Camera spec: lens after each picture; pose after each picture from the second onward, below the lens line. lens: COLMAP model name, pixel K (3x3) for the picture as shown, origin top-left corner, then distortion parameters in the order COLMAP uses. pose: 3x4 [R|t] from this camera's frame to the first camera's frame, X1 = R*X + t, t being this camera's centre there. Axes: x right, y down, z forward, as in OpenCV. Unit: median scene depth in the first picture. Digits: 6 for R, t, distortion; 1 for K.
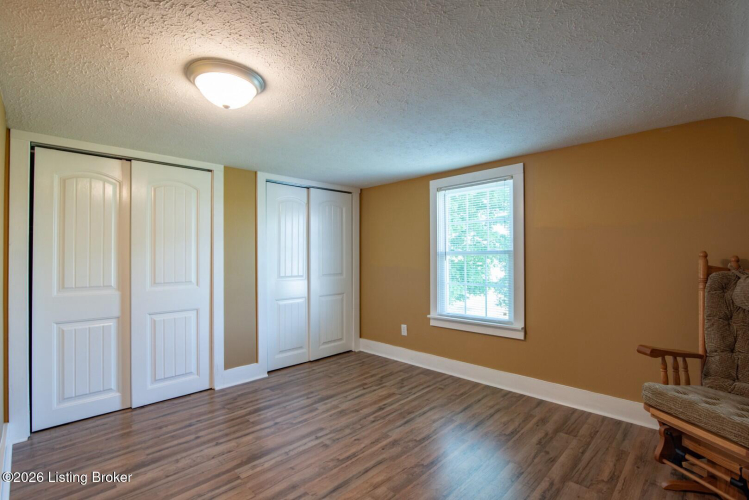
lens RADIAL K [[349.8, 0, 366.4], [0, 349.8, 249.1], [0, 0, 1]] dist [-0.019076, 0.000010]
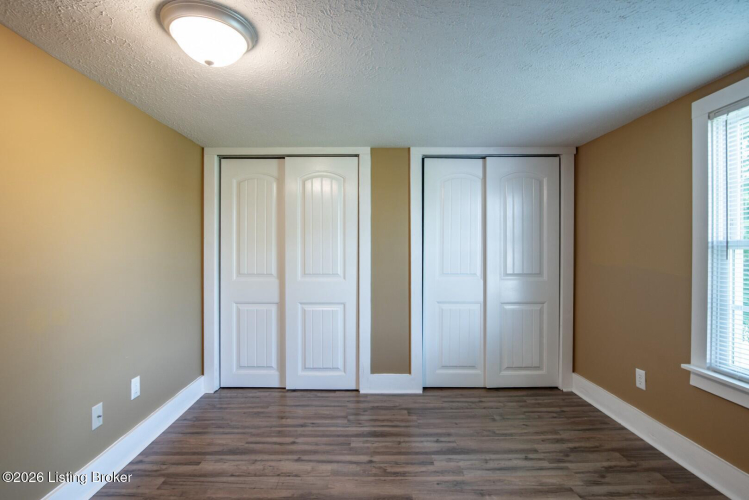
lens RADIAL K [[349.8, 0, 366.4], [0, 349.8, 249.1], [0, 0, 1]] dist [-0.019076, 0.000010]
pose [[0.714777, 0.006818, -0.699319, 0.221813], [0.007458, 0.999821, 0.017370, 0.007261], [0.699312, -0.017631, 0.714599, 0.354405]]
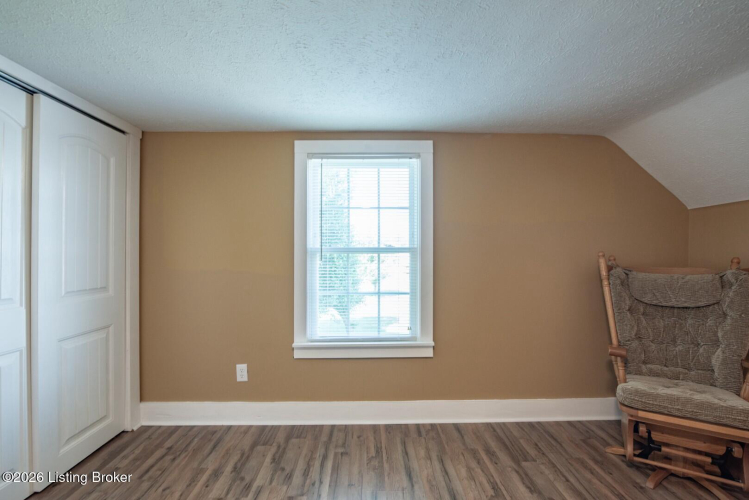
lens RADIAL K [[350.1, 0, 371.5], [0, 350.1, 254.4], [0, 0, 1]] dist [-0.019869, -0.000176]
pose [[0.686287, 0.005736, 0.727308, -0.229594], [-0.017879, 0.999800, 0.008986, 0.013647], [-0.727111, -0.019171, 0.686252, 0.507048]]
